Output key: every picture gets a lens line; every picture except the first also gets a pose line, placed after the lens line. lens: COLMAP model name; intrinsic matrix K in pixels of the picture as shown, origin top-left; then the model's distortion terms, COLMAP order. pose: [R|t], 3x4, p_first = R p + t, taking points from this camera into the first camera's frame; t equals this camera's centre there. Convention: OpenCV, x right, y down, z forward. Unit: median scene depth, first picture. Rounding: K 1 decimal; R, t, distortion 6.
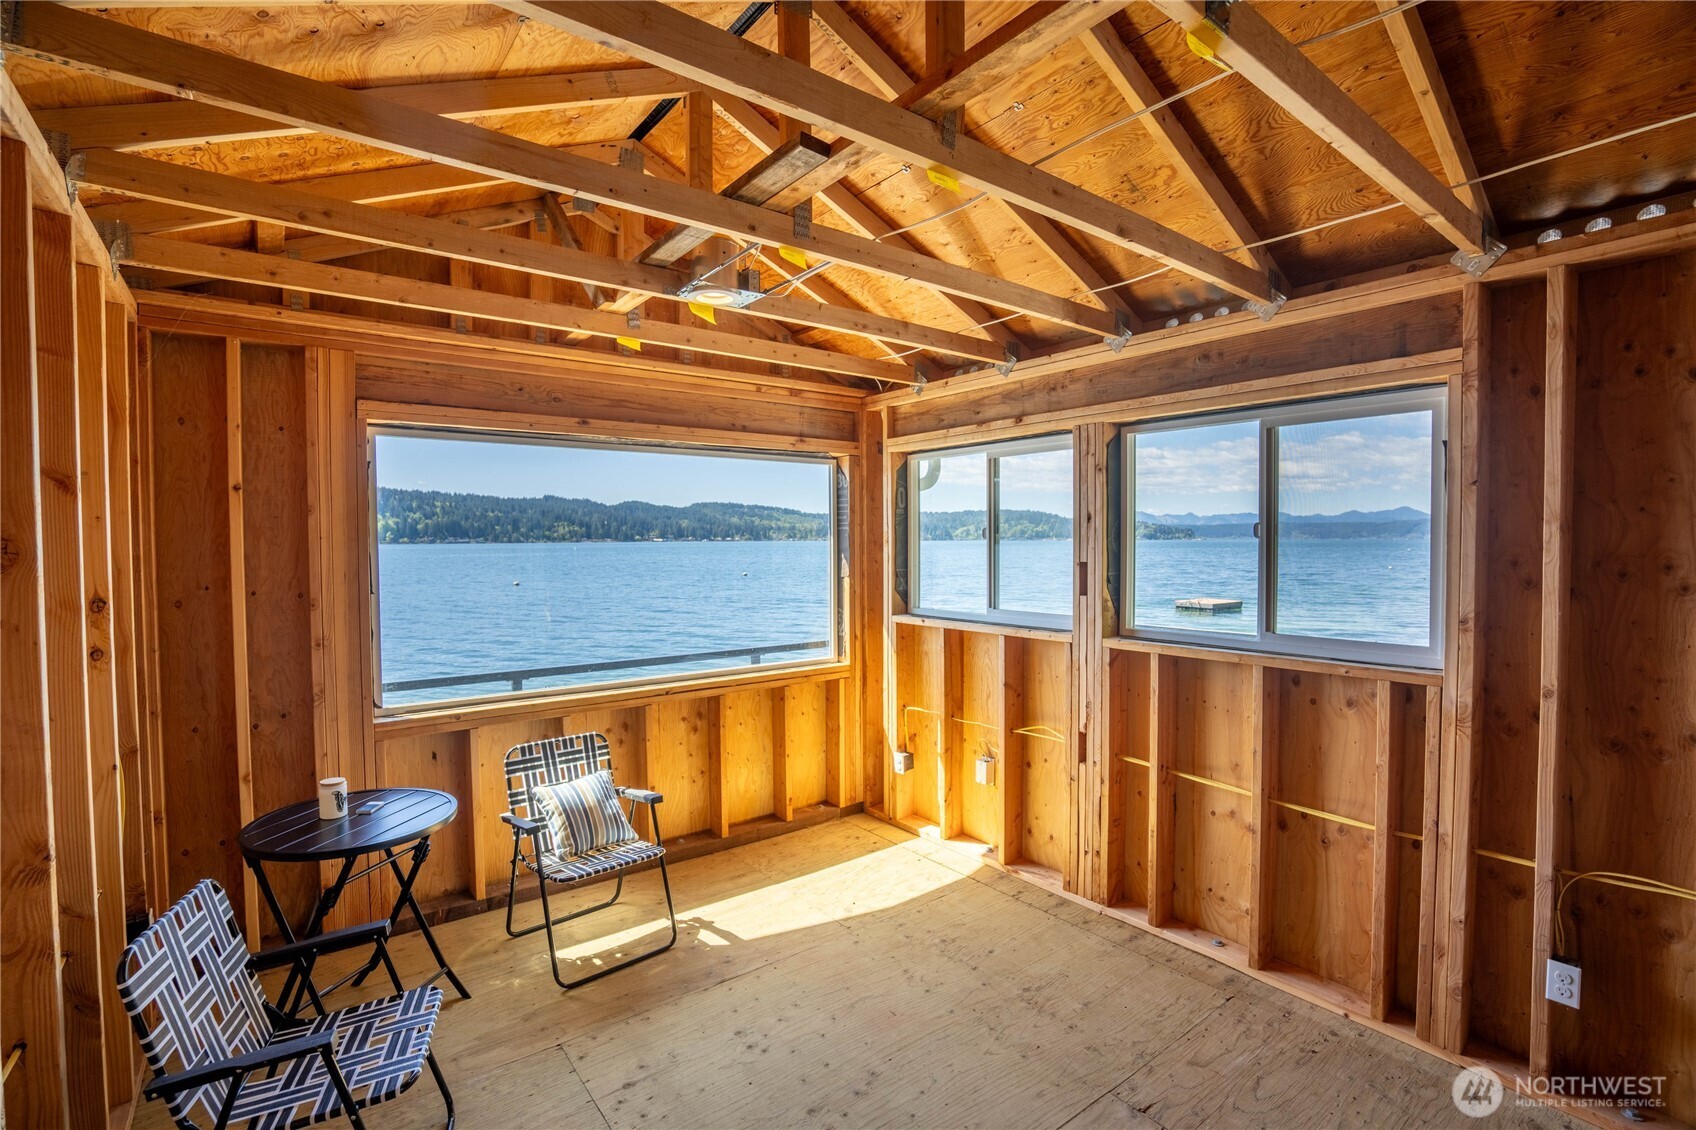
lens RADIAL K [[779.0, 0, 835.2], [0, 779.0, 567.0], [0, 0, 1]] dist [-0.058532, 0.022106]
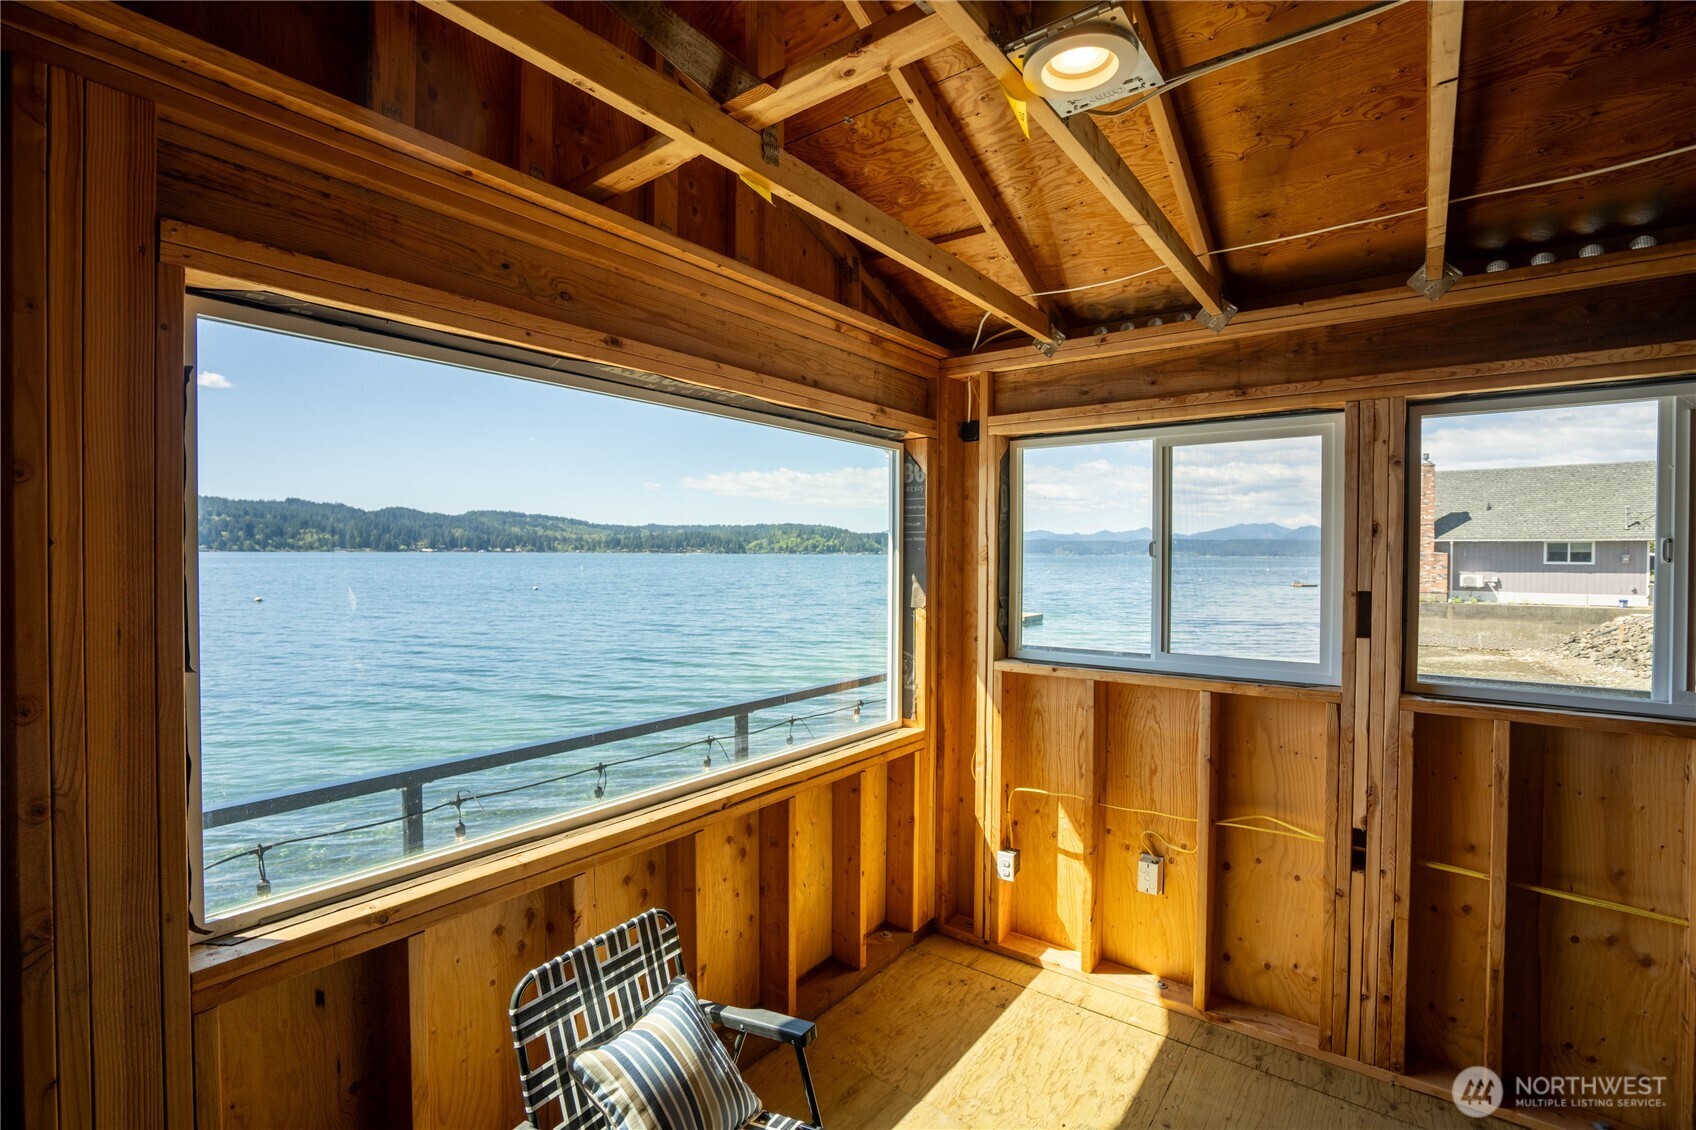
lens RADIAL K [[779.0, 0, 837.9], [0, 779.0, 564.9], [0, 0, 1]] dist [-0.058532, 0.022106]
pose [[0.963920, 0.006789, 0.266105, -0.259115], [-0.001467, 0.999795, -0.020192, -0.012346], [-0.266187, 0.019073, 0.963733, 0.346233]]
